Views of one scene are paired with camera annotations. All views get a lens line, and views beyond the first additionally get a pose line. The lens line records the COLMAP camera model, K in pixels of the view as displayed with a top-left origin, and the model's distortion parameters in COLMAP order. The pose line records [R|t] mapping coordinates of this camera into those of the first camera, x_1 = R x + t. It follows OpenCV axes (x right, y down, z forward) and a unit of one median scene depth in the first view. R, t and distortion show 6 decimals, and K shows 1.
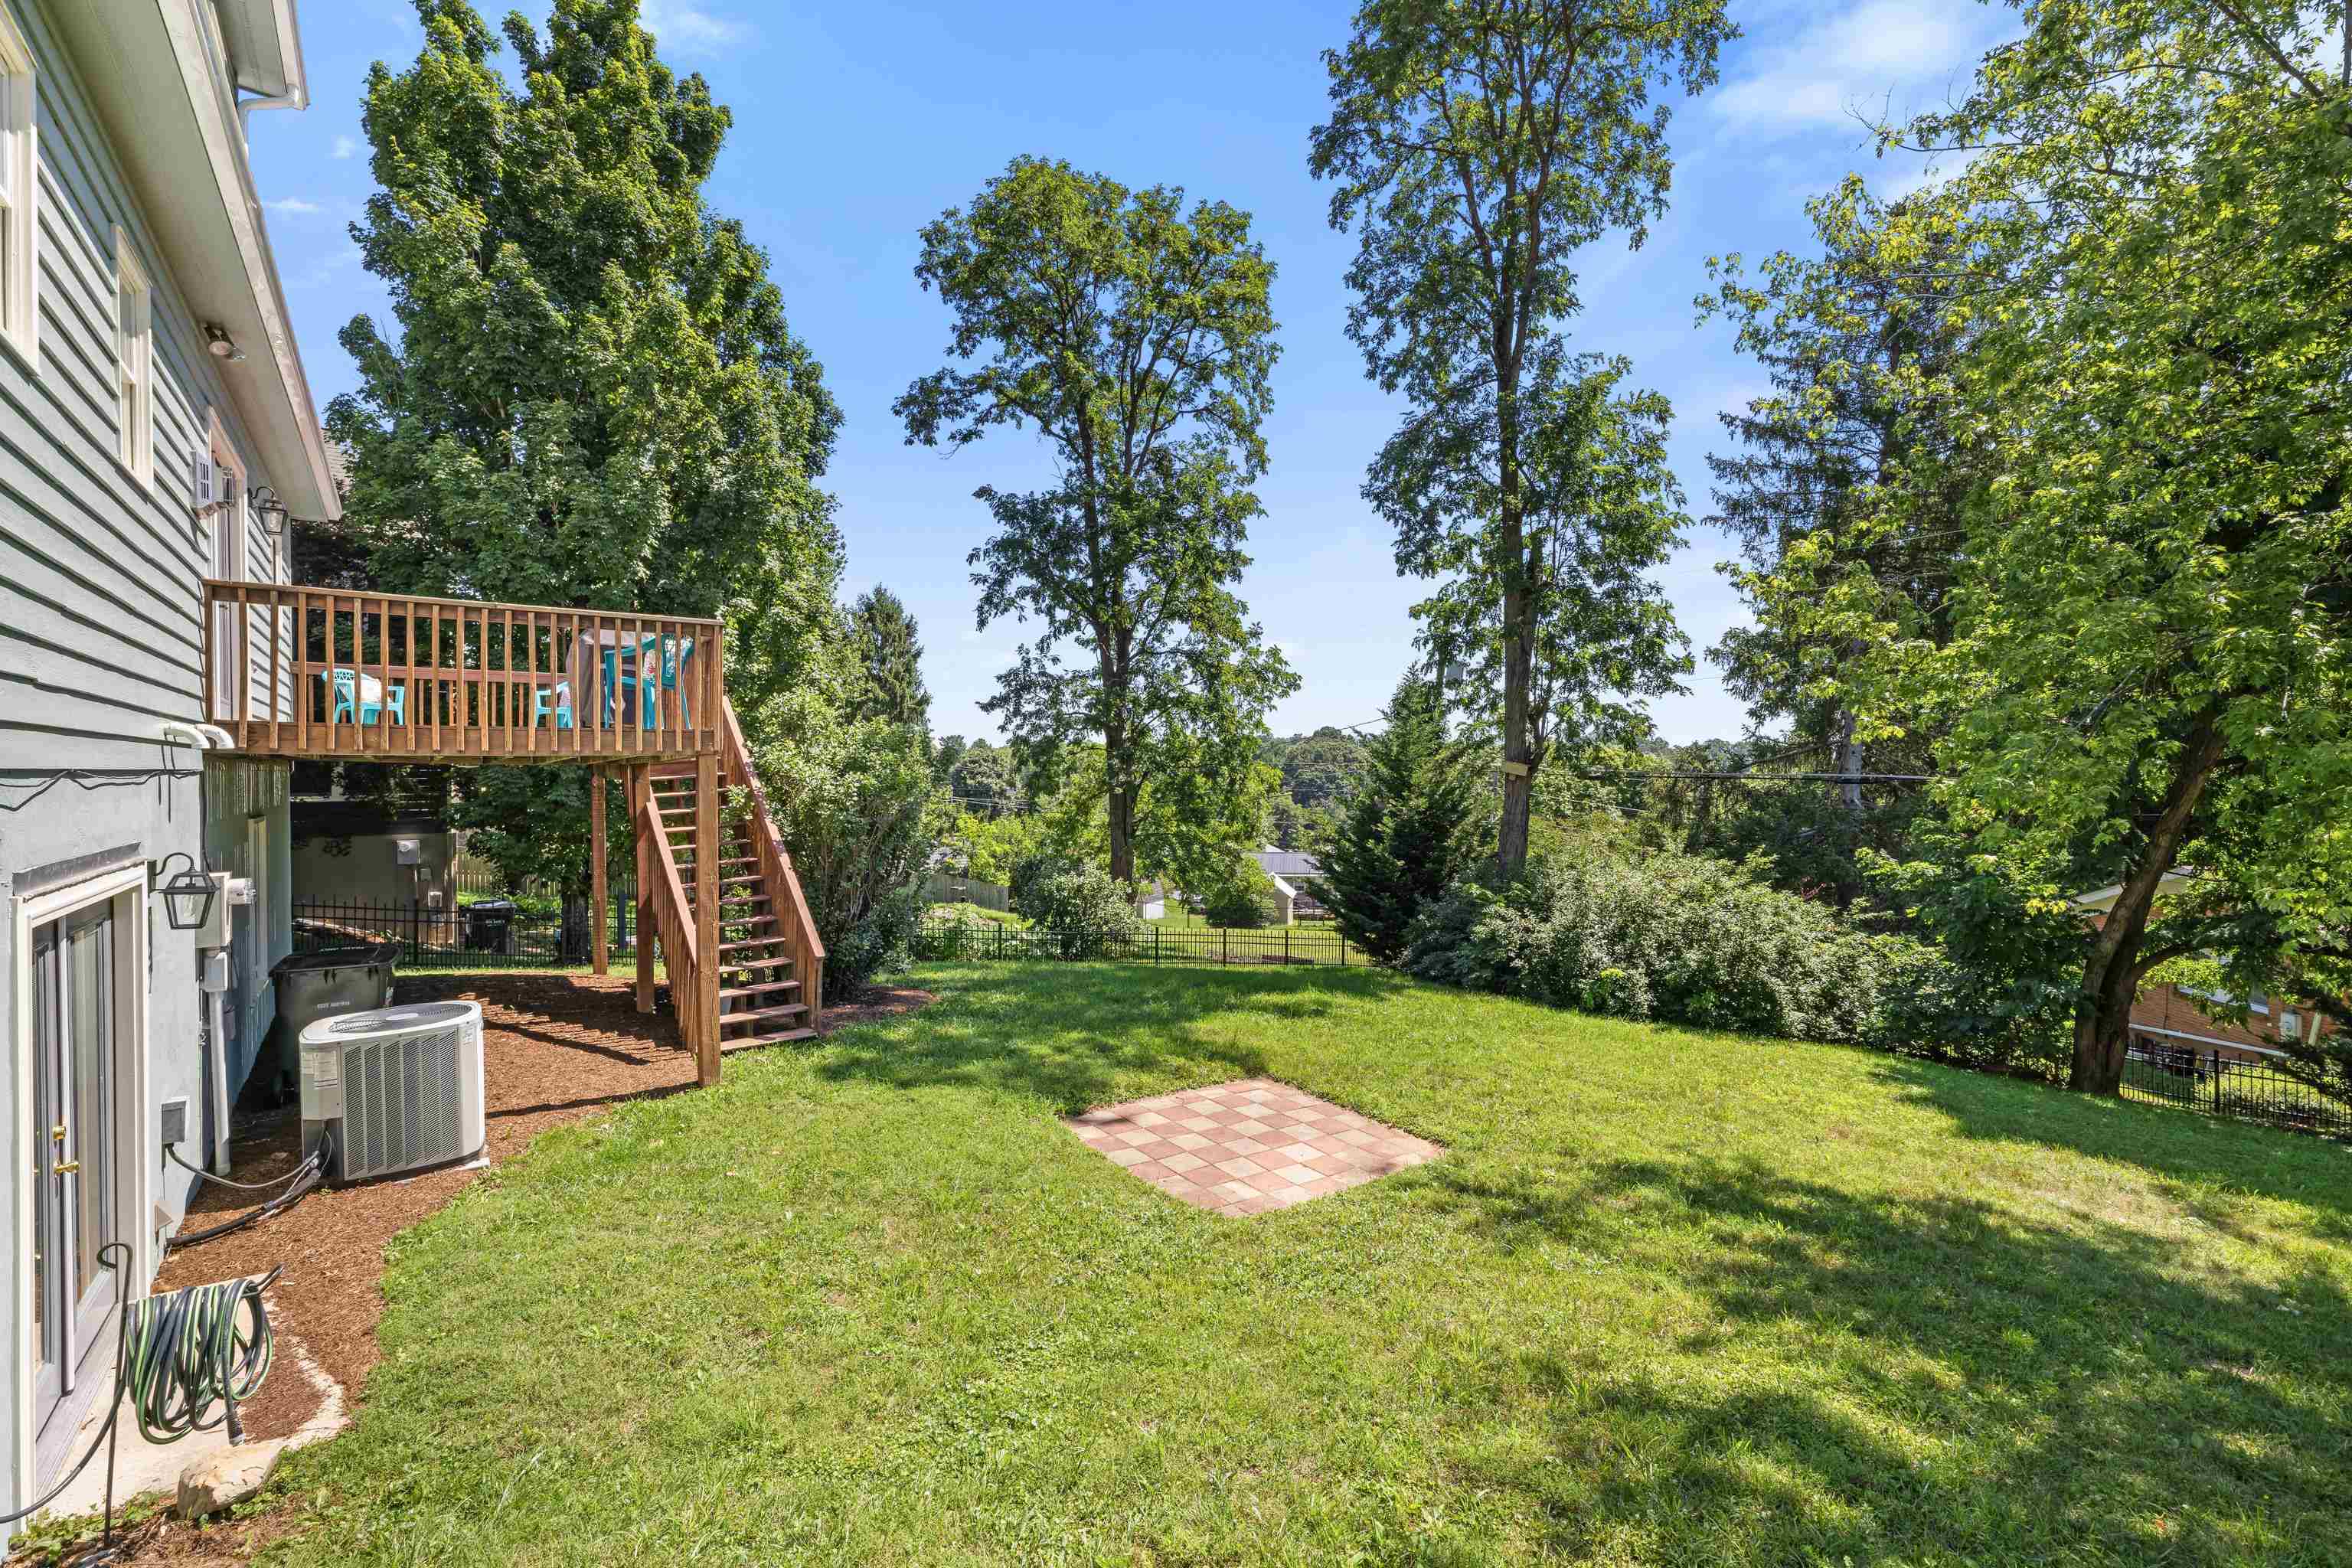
lens RADIAL K [[997.5, 0, 1178.0], [0, 997.5, 790.6], [0, 0, 1]] dist [0.000784, 0.000845]
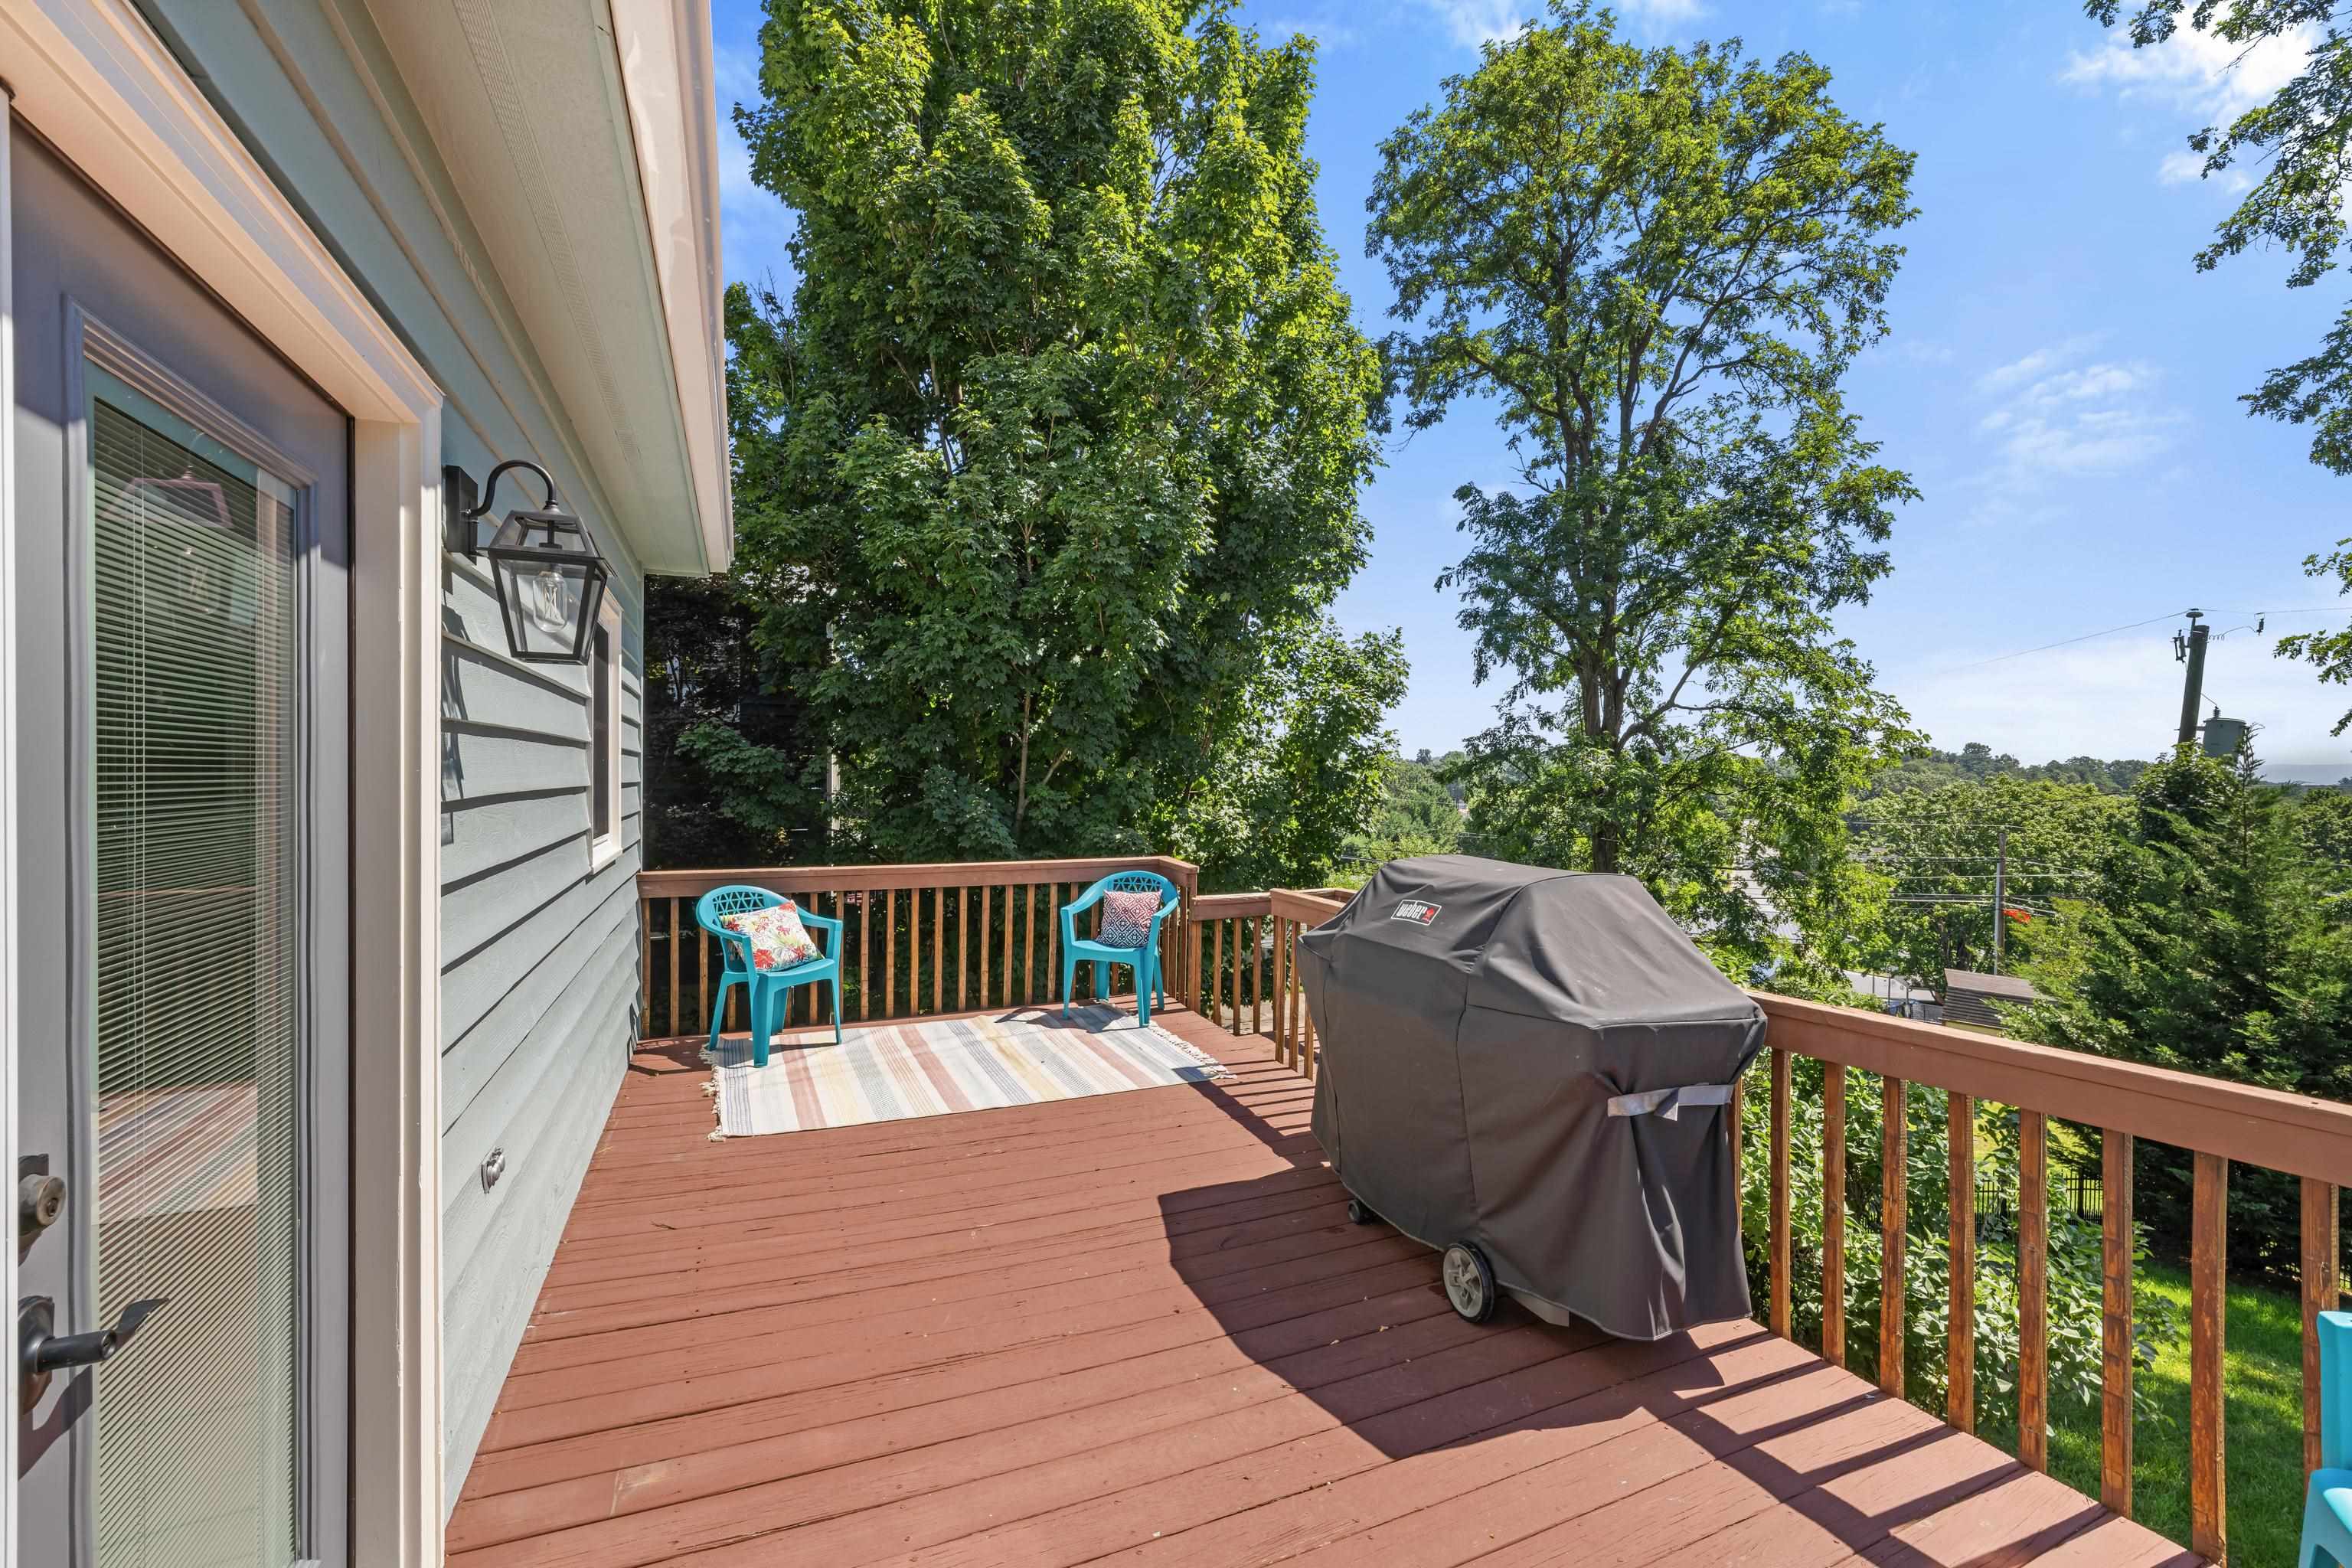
lens RADIAL K [[969.5, 0, 1182.6], [0, 969.5, 793.1], [0, 0, 1]] dist [0.017474, 0.000194]
pose [[0.972831, 0.013977, -0.231094, -0.273788], [-0.015004, 0.999884, -0.002691, -0.088308], [0.231030, 0.006085, 0.972928, 0.314403]]
